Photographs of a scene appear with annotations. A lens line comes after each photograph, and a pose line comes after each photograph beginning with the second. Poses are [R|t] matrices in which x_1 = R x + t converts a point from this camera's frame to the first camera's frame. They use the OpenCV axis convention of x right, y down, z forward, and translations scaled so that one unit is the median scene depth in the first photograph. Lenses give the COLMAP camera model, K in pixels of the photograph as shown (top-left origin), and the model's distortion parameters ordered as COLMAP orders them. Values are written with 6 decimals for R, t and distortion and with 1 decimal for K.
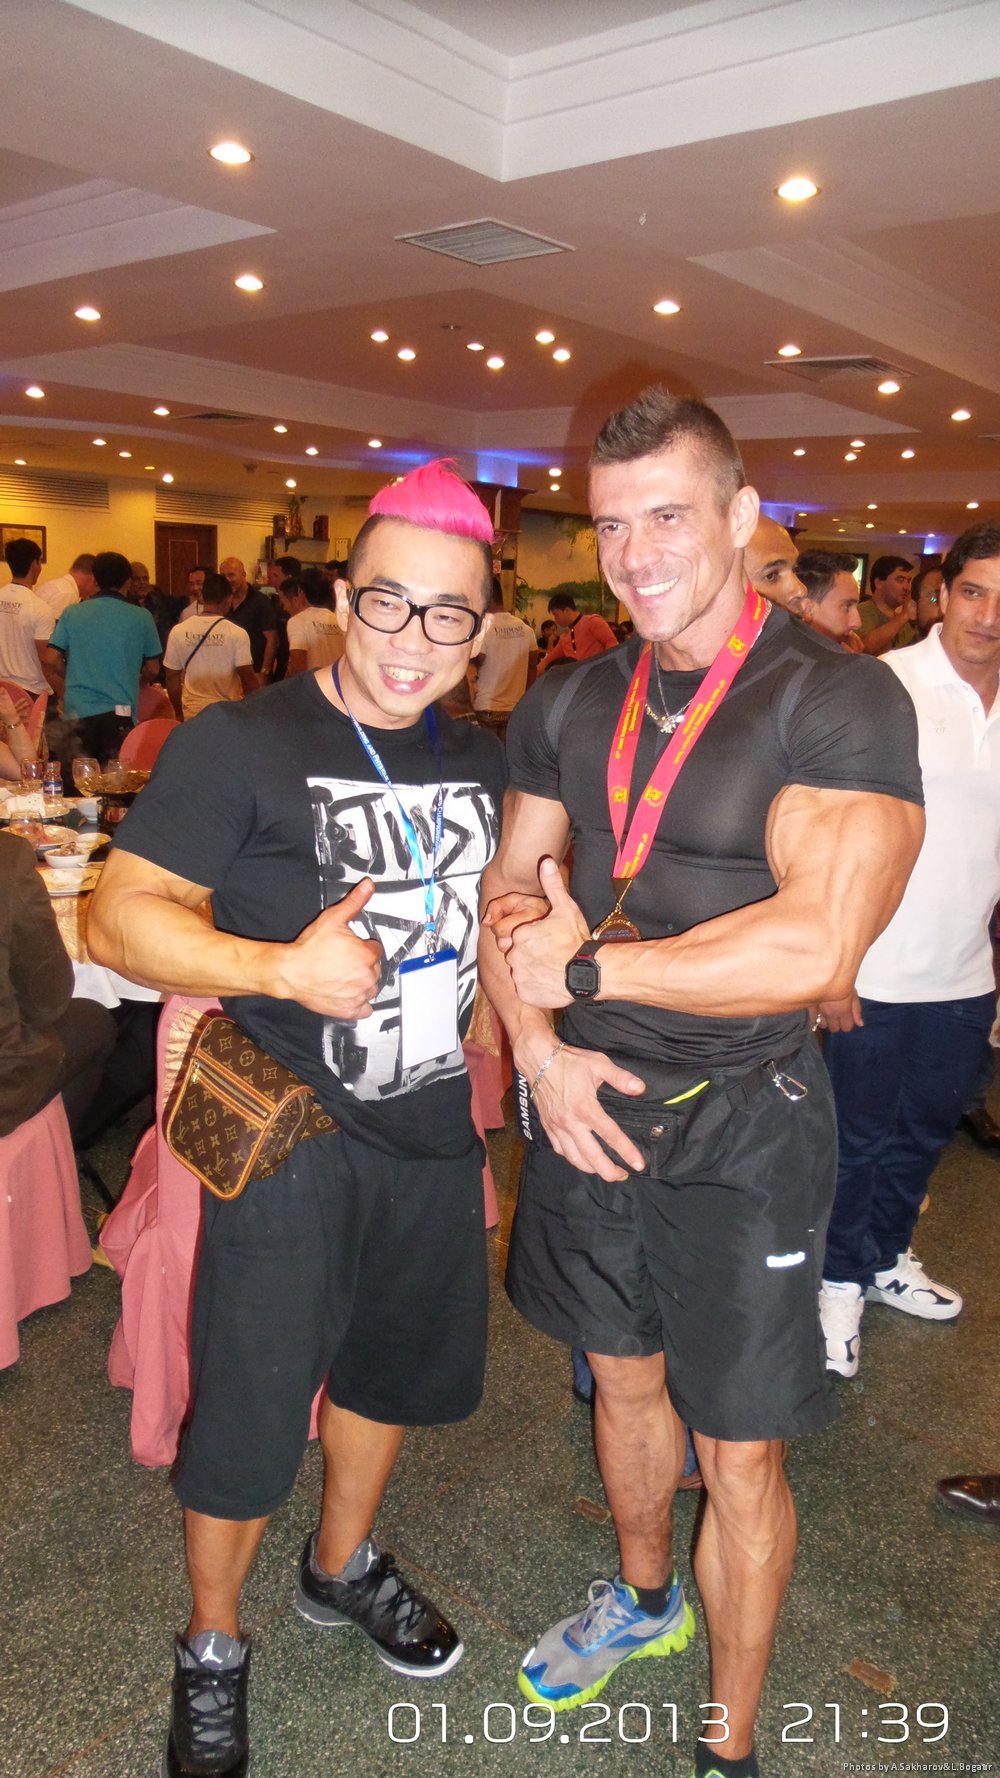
lens RADIAL K [[1279.1, 0, 500.0], [0, 1279.1, 889.0], [0, 0, 1]] dist [-0.041241, 0.000361]
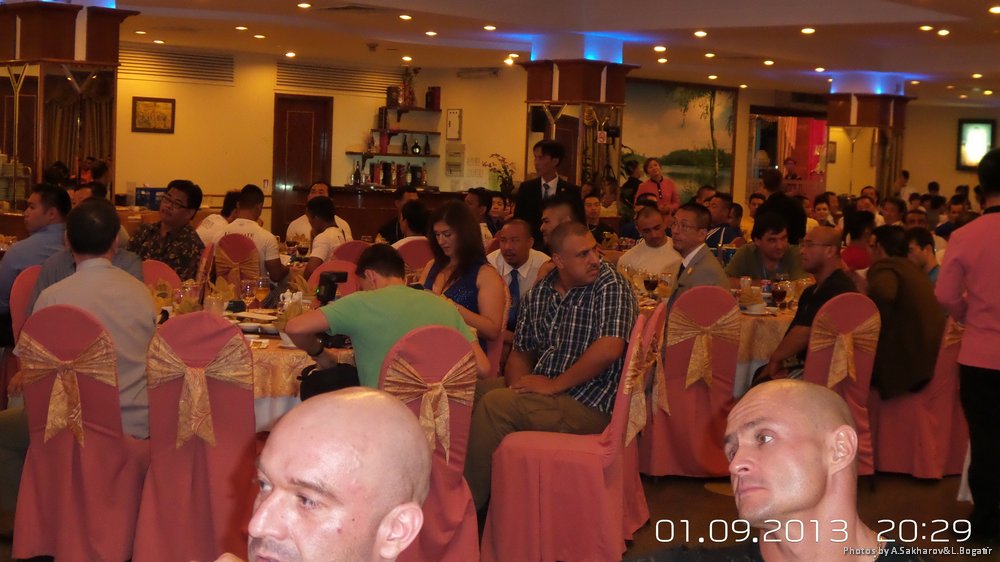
lens RADIAL K [[1417.0, 0, 500.0], [0, 1417.0, 281.0], [0, 0, 1]] dist [-0.015420, -0.070296]
pose [[0.996600, 0.003816, -0.082300, 0.006755], [-0.015570, 0.989650, -0.142654, 0.022556], [0.080904, 0.143451, 0.986345, -0.097528]]
